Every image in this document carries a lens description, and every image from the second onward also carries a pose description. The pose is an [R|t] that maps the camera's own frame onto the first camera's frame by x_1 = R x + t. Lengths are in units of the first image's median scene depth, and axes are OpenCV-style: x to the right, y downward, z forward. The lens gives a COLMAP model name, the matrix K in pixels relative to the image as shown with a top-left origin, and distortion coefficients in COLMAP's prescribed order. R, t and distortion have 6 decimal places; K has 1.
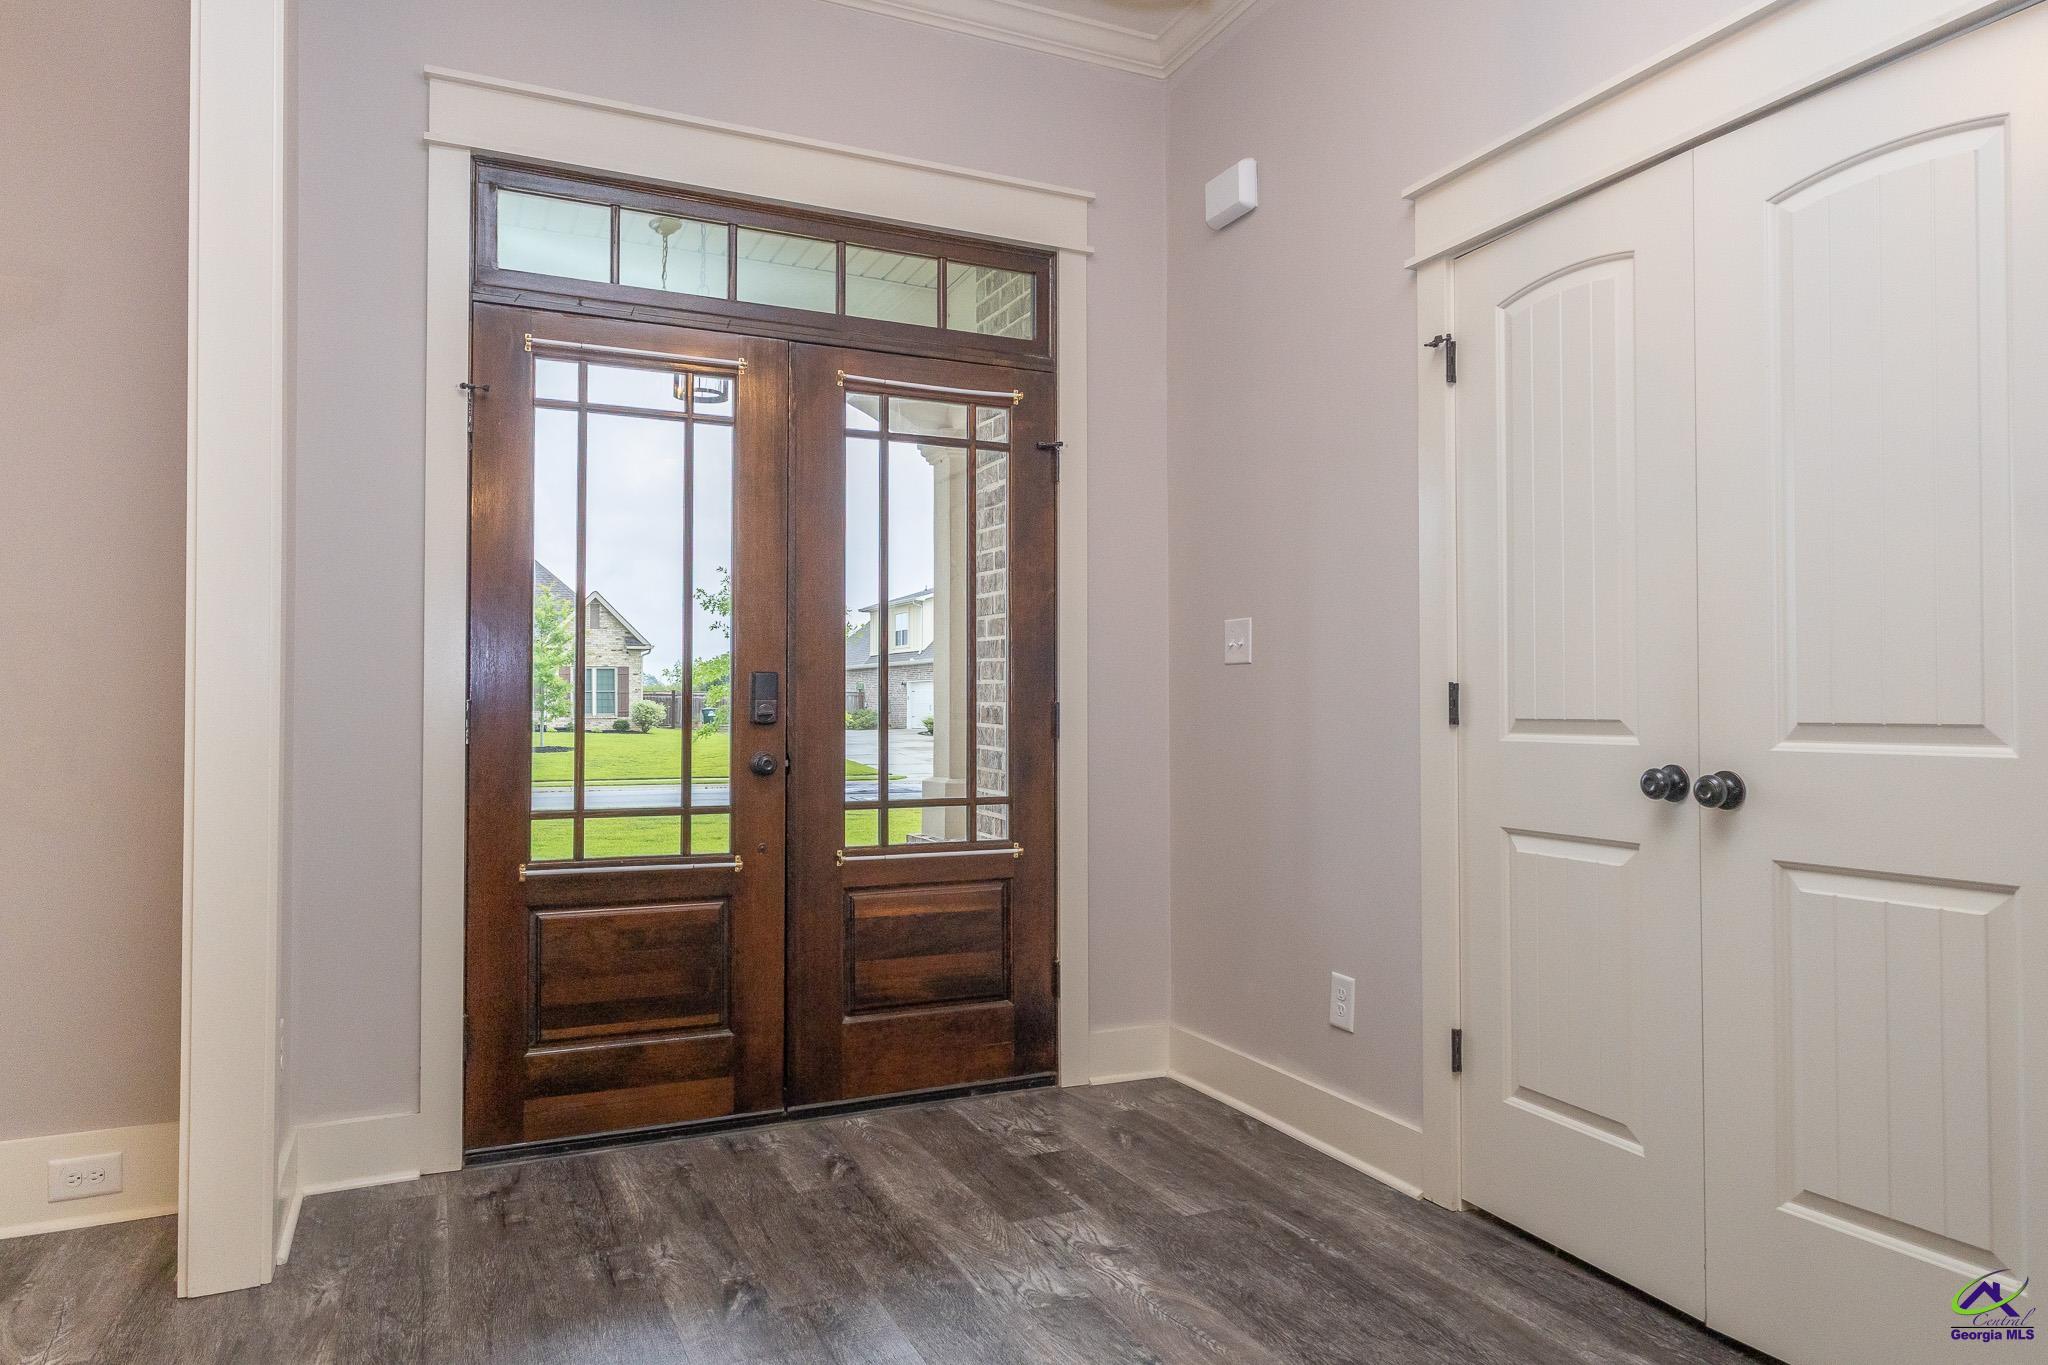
lens RADIAL K [[1280.9, 0, 1024.6], [0, 1280.9, 686.3], [0, 0, 1]] dist [0.007180, -0.003923]
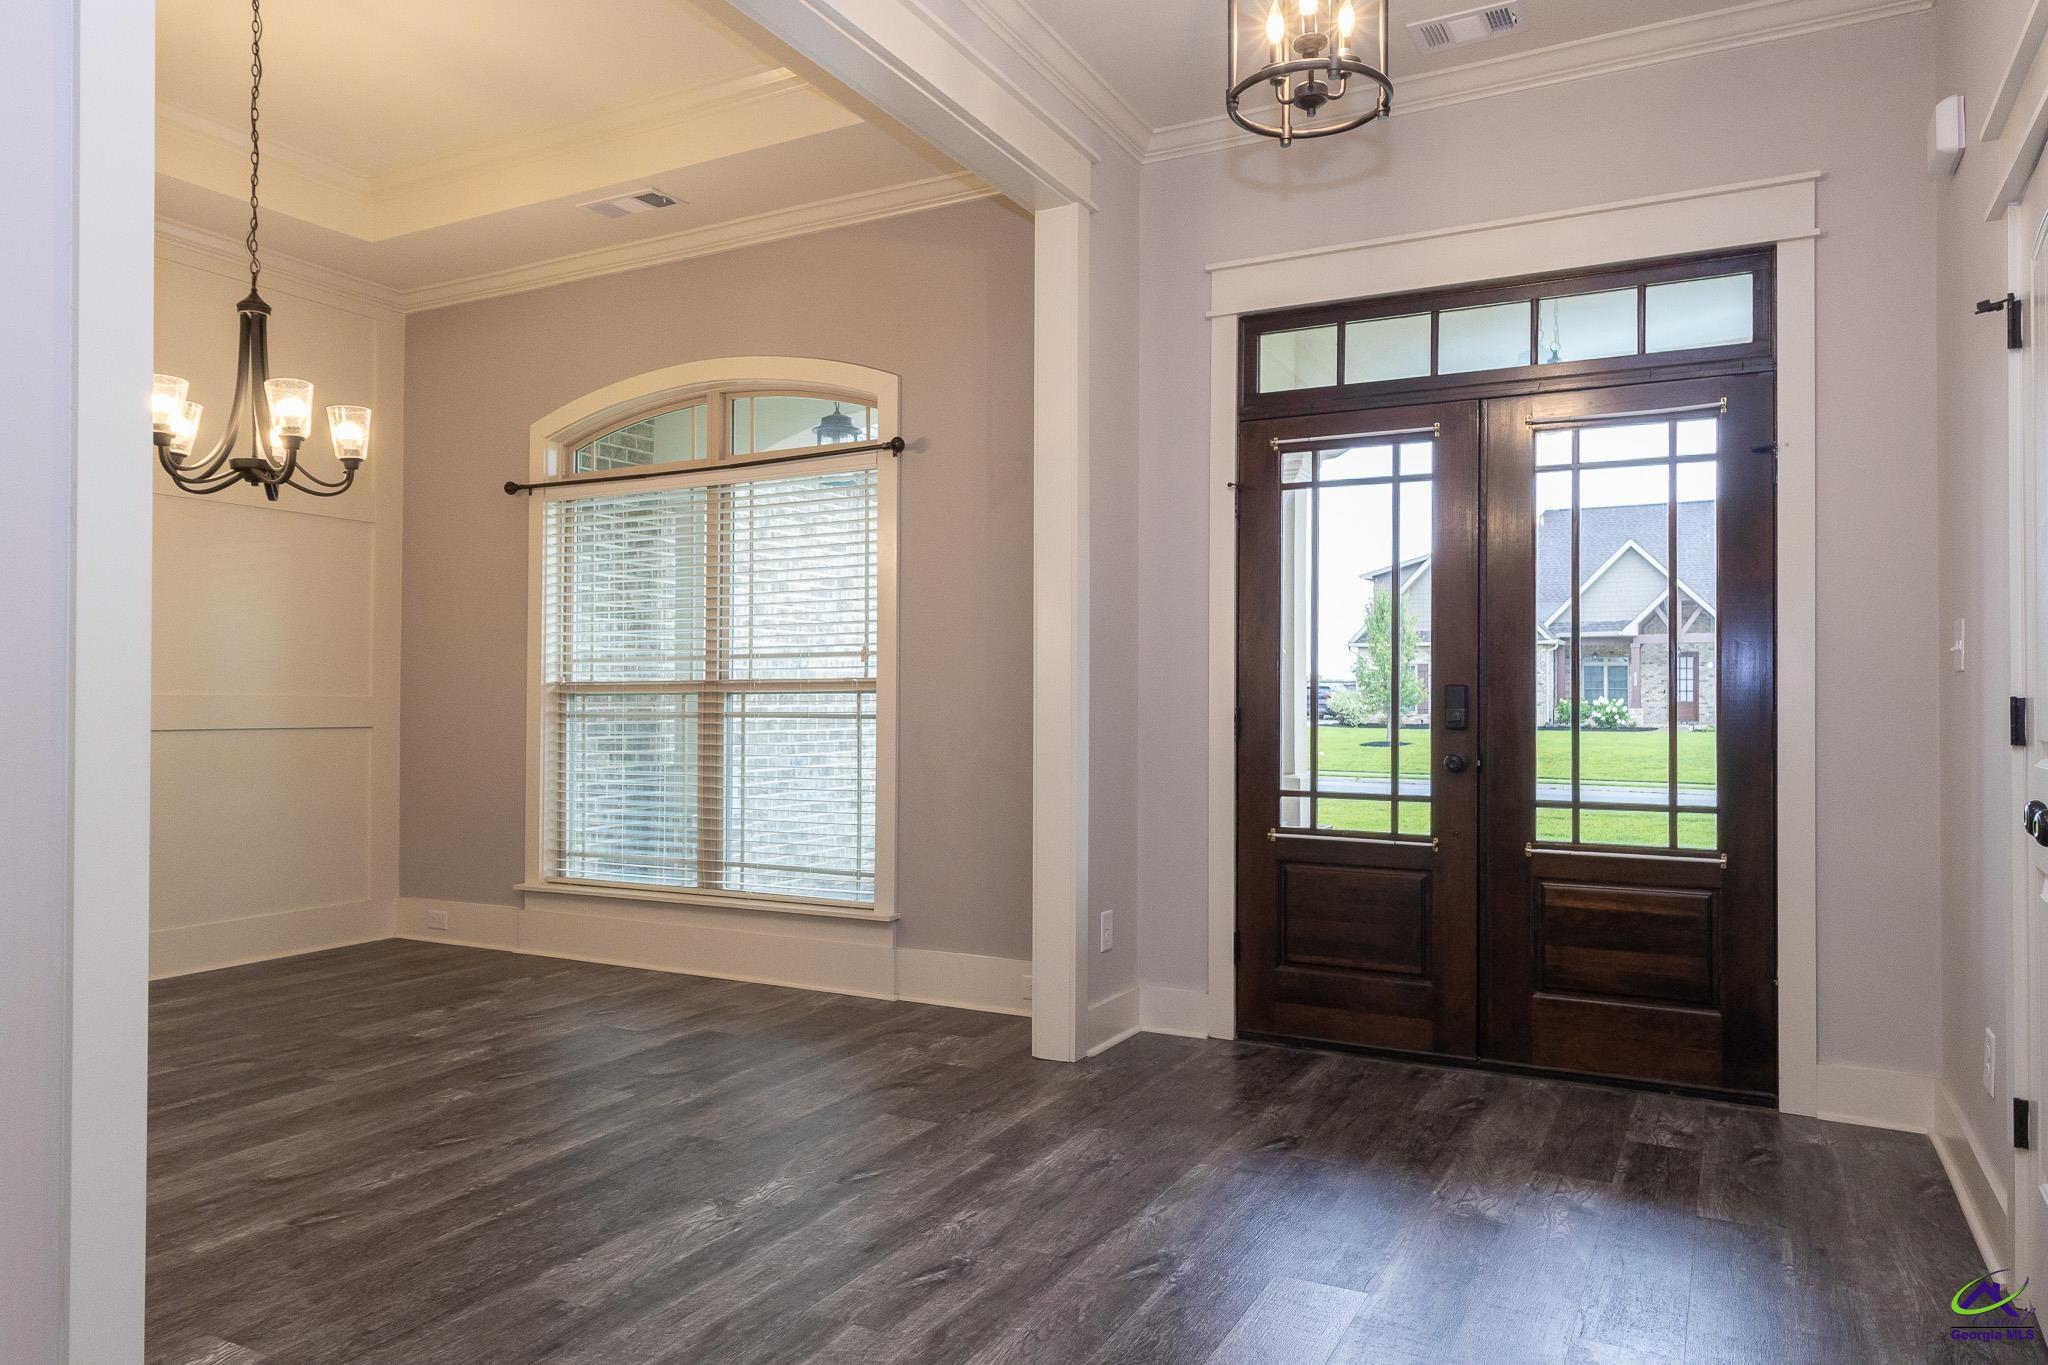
lens RADIAL K [[1280.9, 0, 1018.7], [0, 1280.9, 686.5], [0, 0, 1]] dist [0.007180, -0.003923]
pose [[0.616327, -0.007094, -0.787459, 0.487451], [0.008443, 0.999961, -0.002400, -0.010346], [0.787445, -0.005170, 0.616363, -0.048535]]
